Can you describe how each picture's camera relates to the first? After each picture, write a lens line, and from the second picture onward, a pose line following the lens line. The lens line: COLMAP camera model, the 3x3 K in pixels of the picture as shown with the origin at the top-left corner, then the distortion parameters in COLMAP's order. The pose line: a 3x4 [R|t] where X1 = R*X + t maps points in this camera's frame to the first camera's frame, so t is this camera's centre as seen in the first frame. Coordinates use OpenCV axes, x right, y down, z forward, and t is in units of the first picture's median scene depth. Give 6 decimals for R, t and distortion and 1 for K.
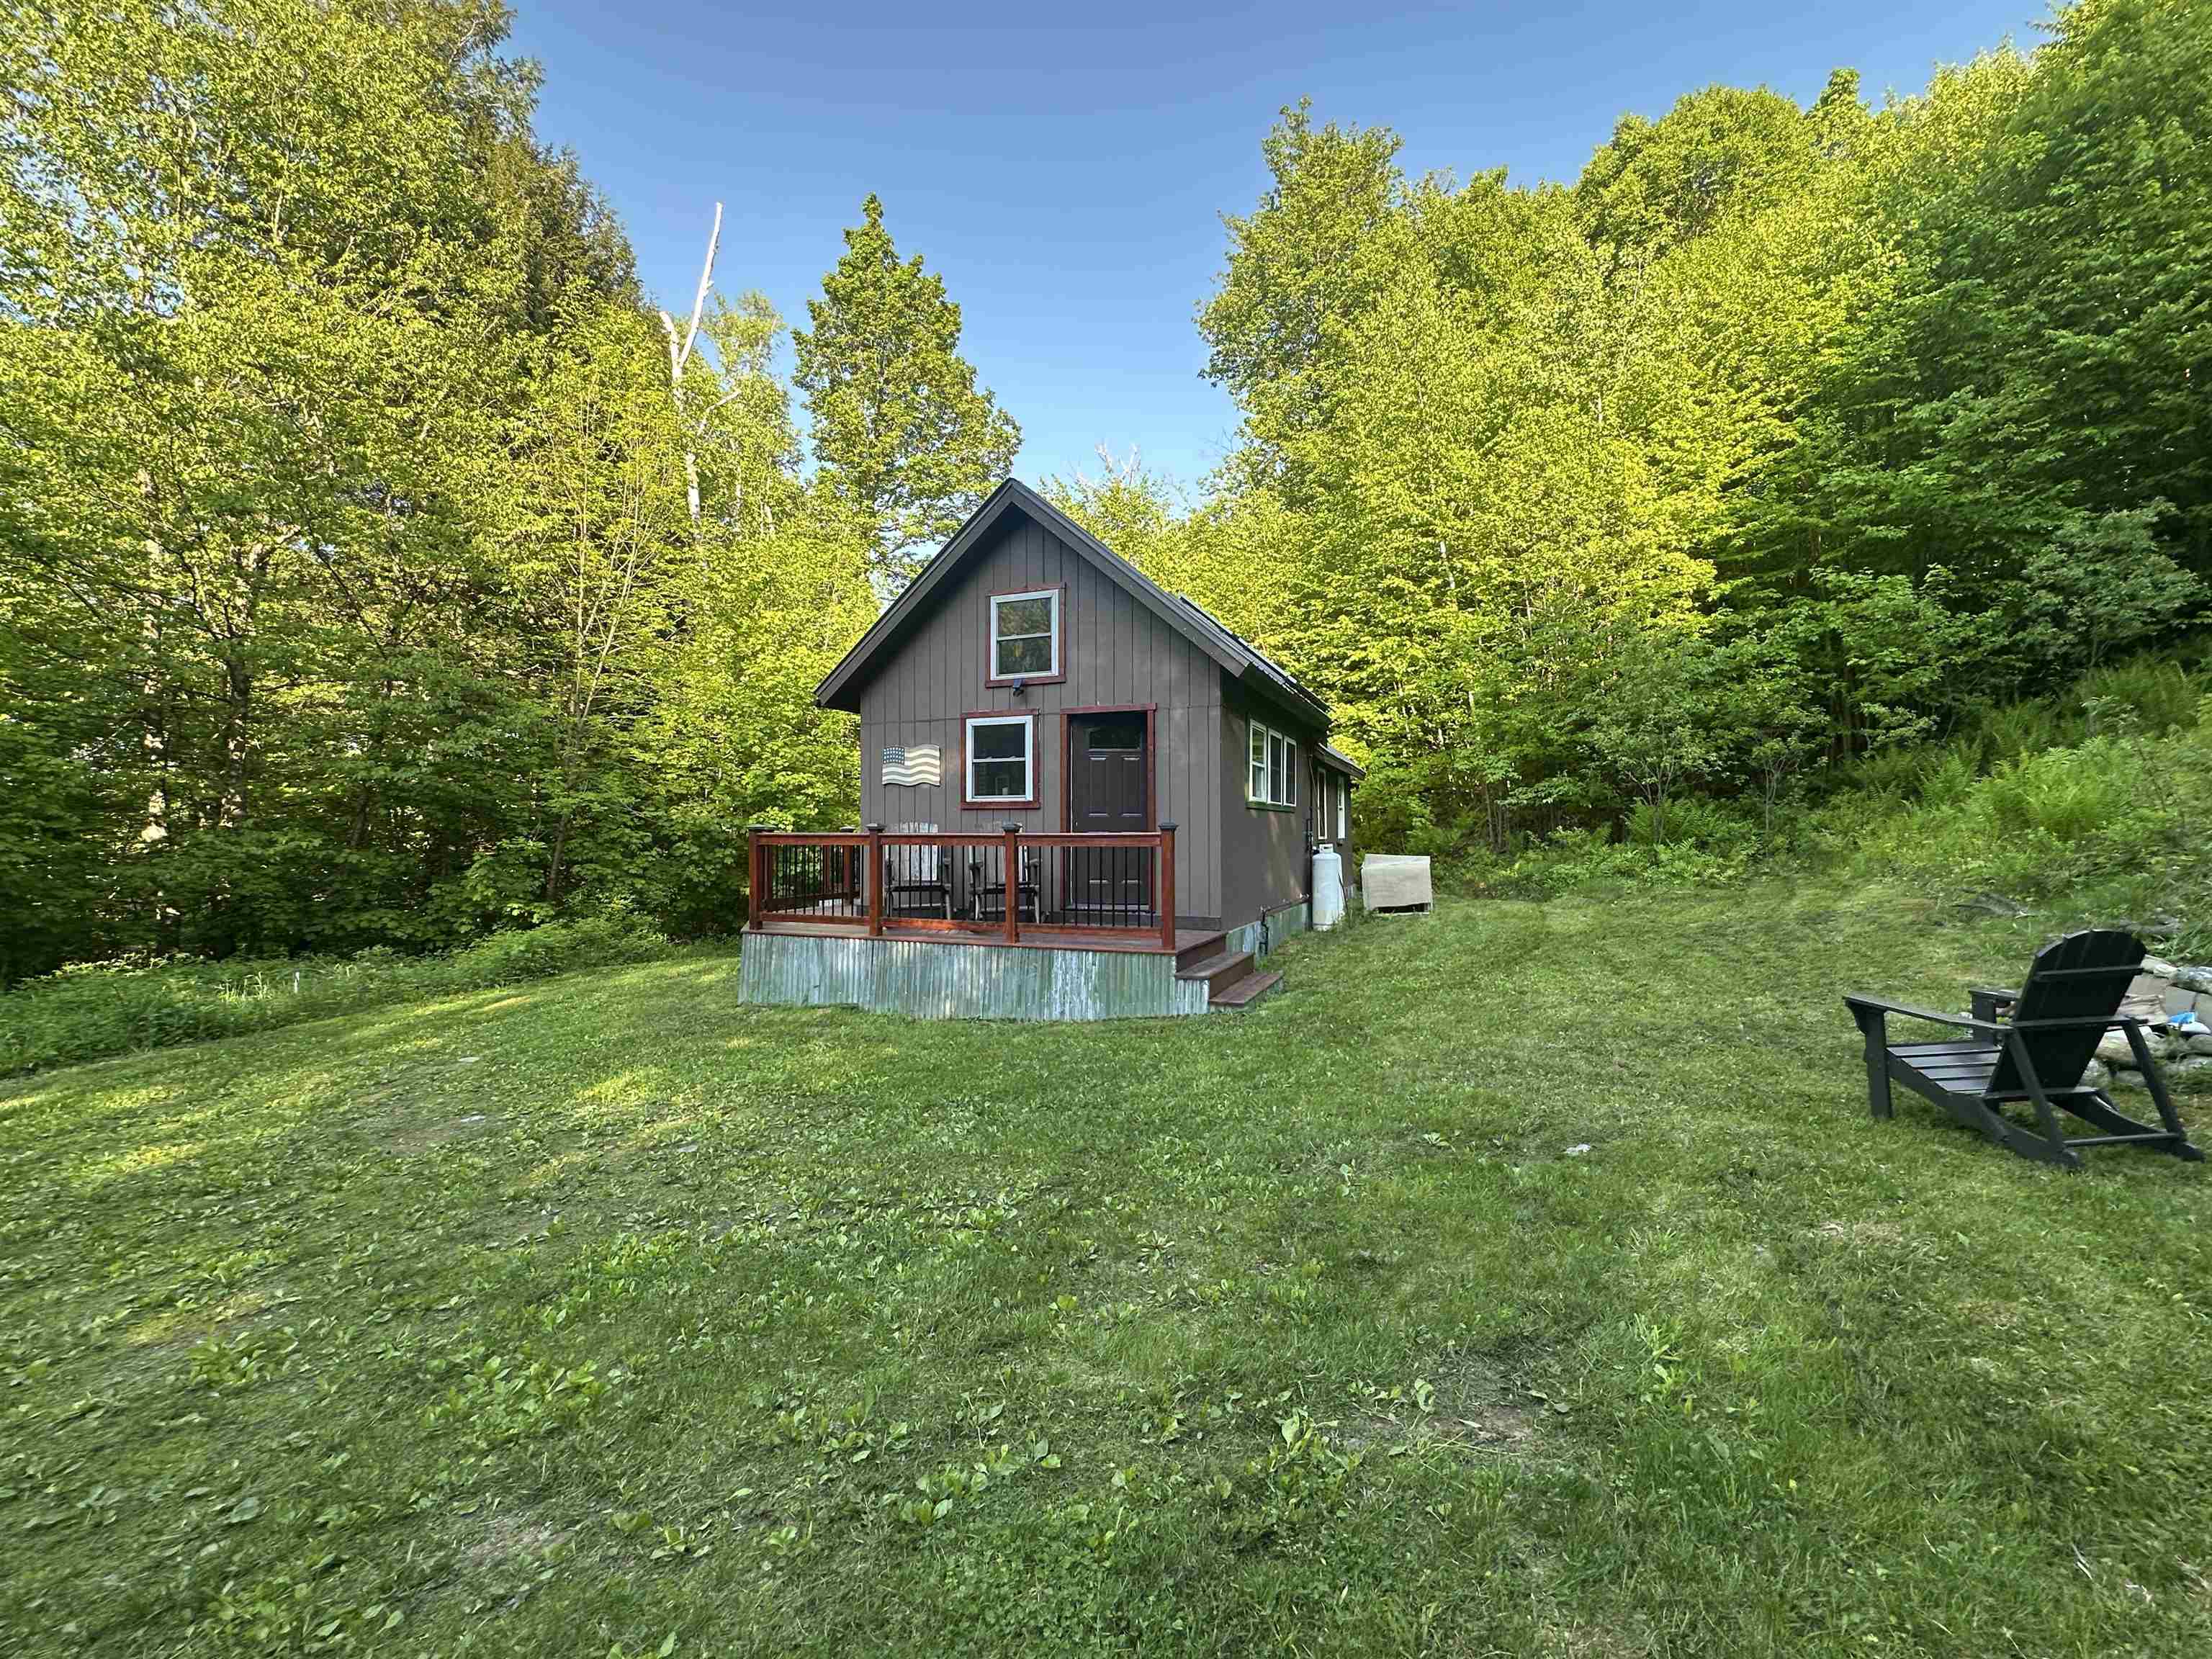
lens RADIAL K [[883.3, 0, 1114.3], [0, 883.3, 816.8], [0, 0, 1]] dist [-0.003491, 0.000048]
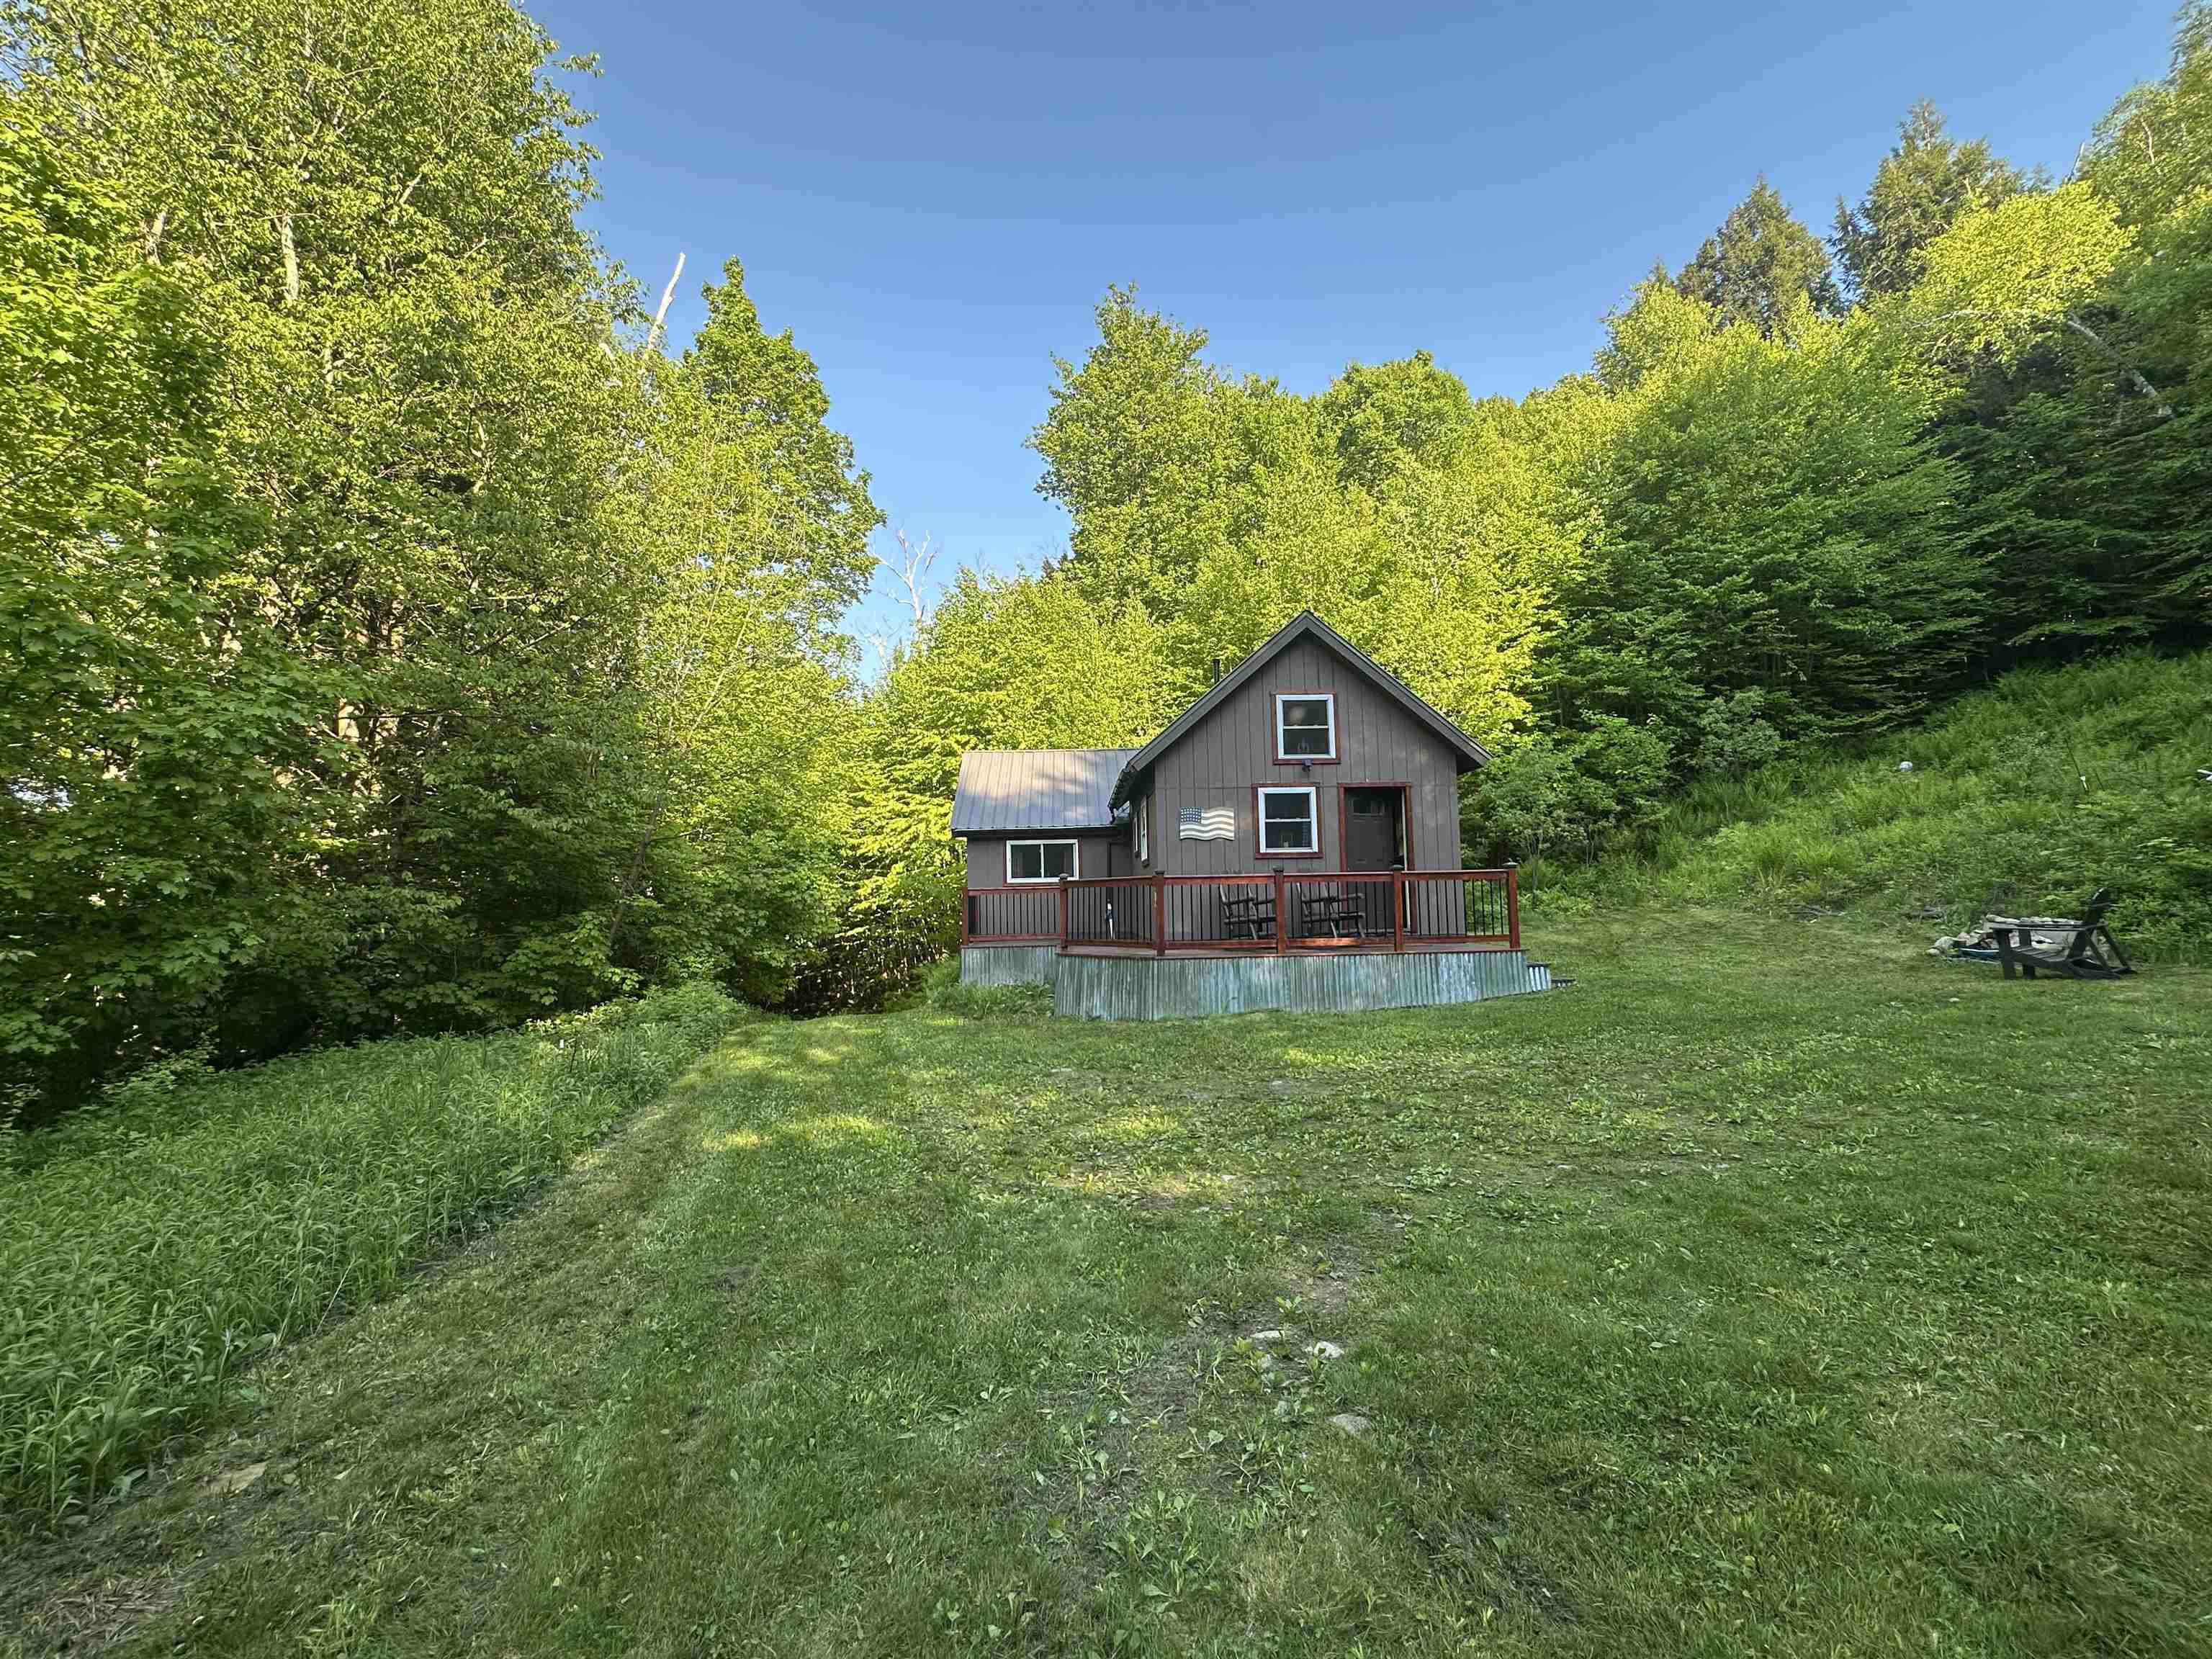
lens RADIAL K [[883.3, 0, 1104.1], [0, 883.3, 814.9], [0, 0, 1]] dist [-0.003491, 0.000048]
pose [[0.915349, 0.025796, 0.401835, -0.889126], [0.010369, 0.996105, -0.087565, 0.037560], [-0.402528, 0.084319, 0.911516, -0.067569]]
